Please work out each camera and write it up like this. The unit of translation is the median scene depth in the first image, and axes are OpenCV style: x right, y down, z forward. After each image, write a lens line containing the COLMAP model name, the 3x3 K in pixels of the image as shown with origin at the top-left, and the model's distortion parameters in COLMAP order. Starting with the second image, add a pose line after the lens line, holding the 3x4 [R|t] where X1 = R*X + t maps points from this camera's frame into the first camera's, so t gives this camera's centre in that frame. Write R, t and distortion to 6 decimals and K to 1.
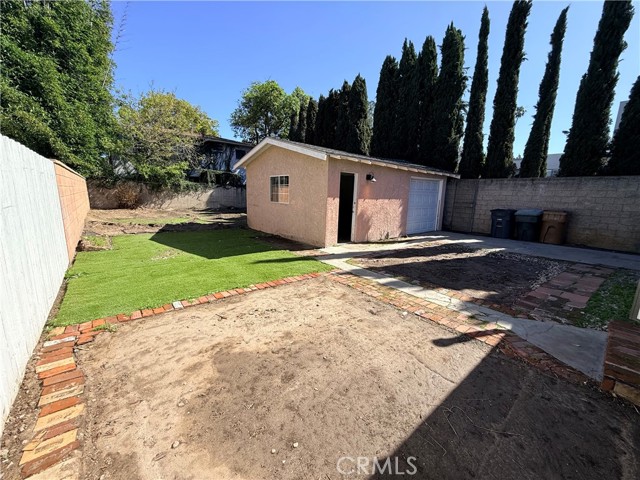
lens RADIAL K [[253.9, 0, 317.7], [0, 253.9, 241.0], [0, 0, 1]] dist [0.000077, -0.000410]
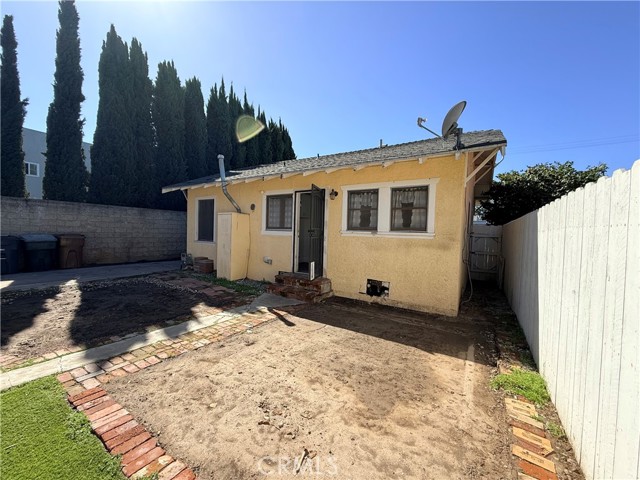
lens RADIAL K [[253.9, 0, 318.8], [0, 253.9, 241.4], [0, 0, 1]] dist [0.000077, -0.000410]
pose [[-0.303581, -0.074472, 0.949891, -0.735414], [0.135304, 0.983468, 0.120348, -0.191556], [-0.943150, 0.165060, -0.288486, 0.874202]]
